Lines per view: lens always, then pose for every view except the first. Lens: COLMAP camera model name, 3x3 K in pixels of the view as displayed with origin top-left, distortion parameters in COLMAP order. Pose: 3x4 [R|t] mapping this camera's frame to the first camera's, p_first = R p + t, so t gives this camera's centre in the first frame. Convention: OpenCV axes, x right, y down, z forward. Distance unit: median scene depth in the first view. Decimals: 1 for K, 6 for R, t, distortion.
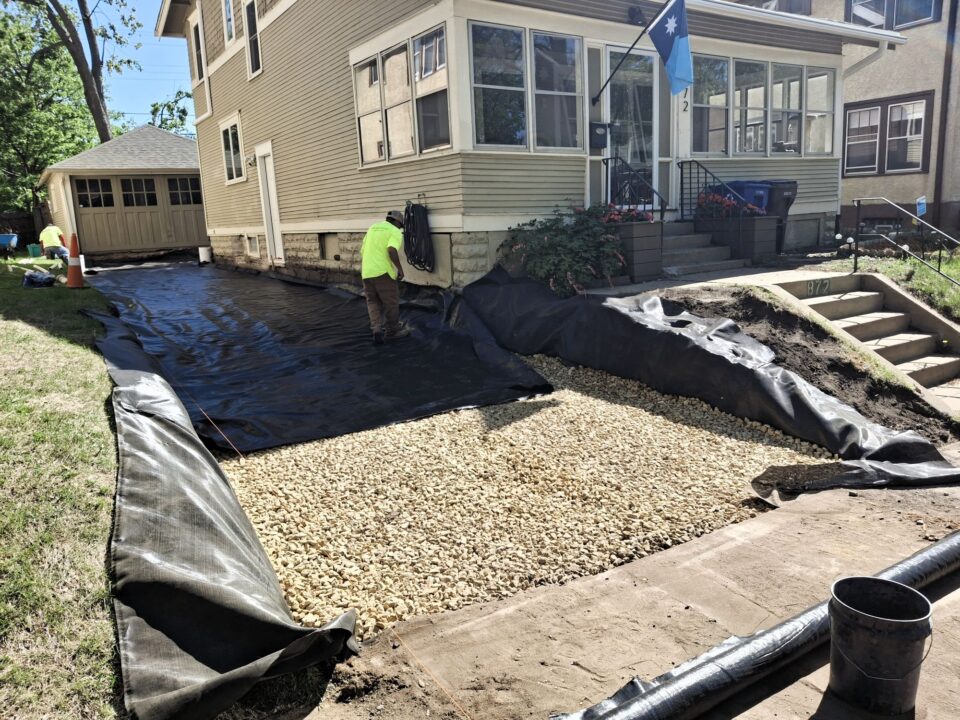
lens RADIAL K [[701.6, 0, 480.0], [0, 701.6, 360.0], [0, 0, 1]] dist [0.080212, -0.124774]
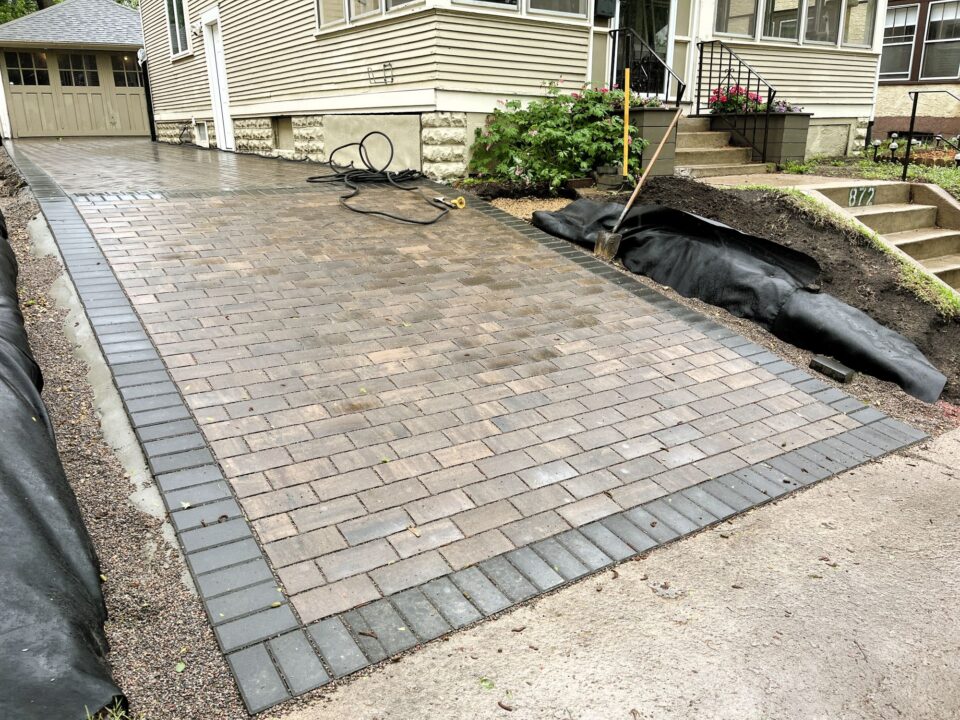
lens RADIAL K [[728.8, 0, 480.0], [0, 728.8, 360.0], [0, 0, 1]] dist [0.033623, -0.000509]
pose [[0.998755, 0.037035, 0.033433, 0.007762], [-0.040463, 0.993276, 0.108470, 0.009274], [-0.029191, -0.109688, 0.993537, 0.104670]]
